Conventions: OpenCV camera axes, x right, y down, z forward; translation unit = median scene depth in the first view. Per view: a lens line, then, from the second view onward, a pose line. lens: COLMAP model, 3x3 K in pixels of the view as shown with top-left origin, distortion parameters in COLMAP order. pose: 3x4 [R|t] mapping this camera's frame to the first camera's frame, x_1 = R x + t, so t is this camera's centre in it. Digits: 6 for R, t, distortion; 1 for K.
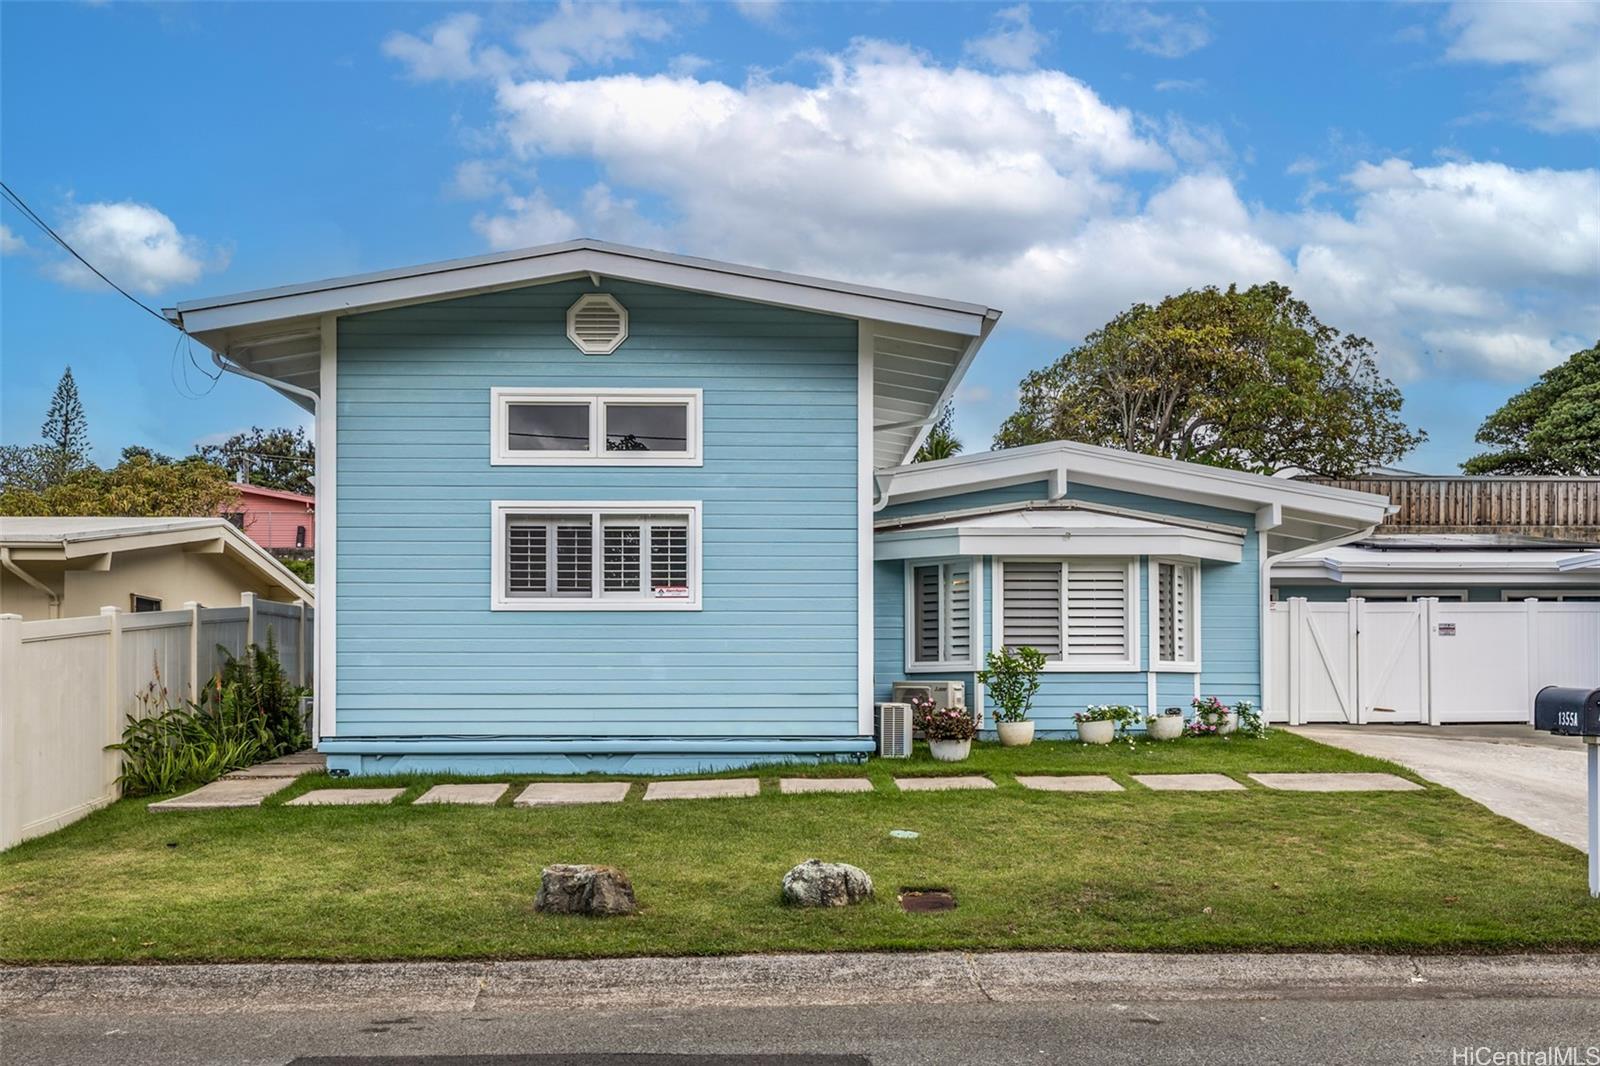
lens RADIAL K [[1483.4, 0, 767.6], [0, 1483.4, 572.1], [0, 0, 1]] dist [-0.013703, 0.000000]
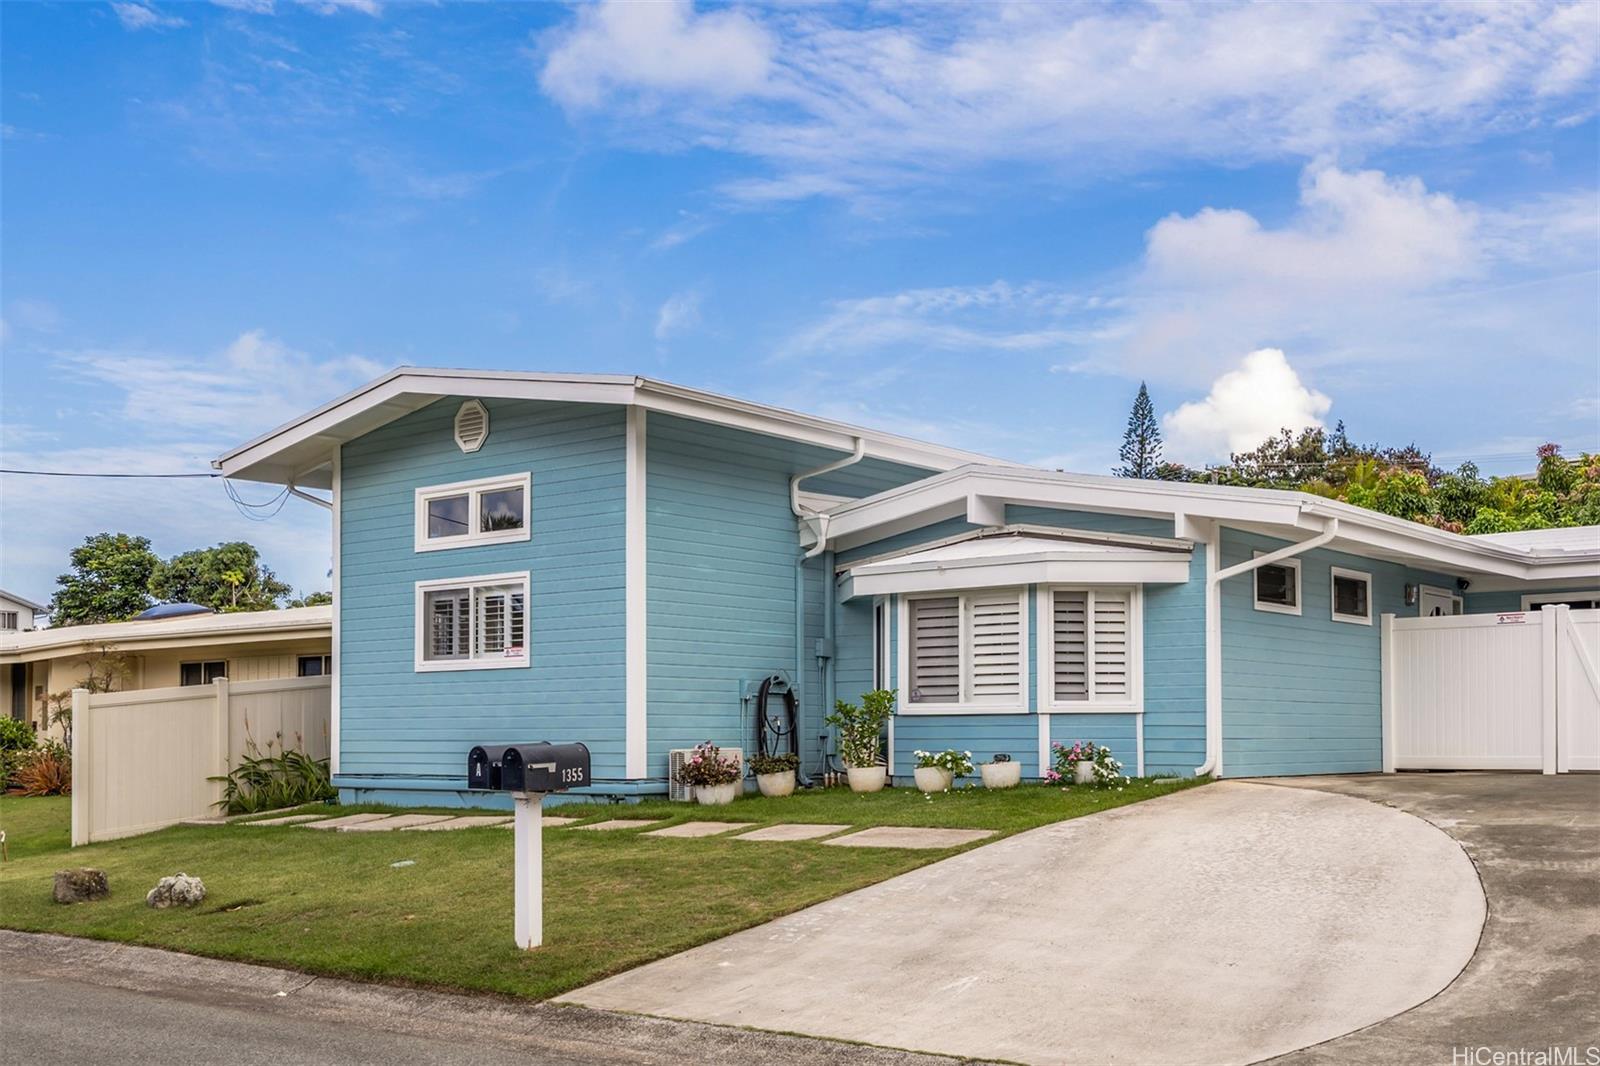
lens RADIAL K [[1695.0, 0, 805.8], [0, 1695.0, 534.6], [0, 0, 1]] dist [-0.019317, 0.000000]
pose [[0.761918, -0.078327, -0.642919, 0.949427], [0.061053, 0.996926, -0.049103, 0.001168], [0.644789, -0.001839, 0.764358, 0.140096]]
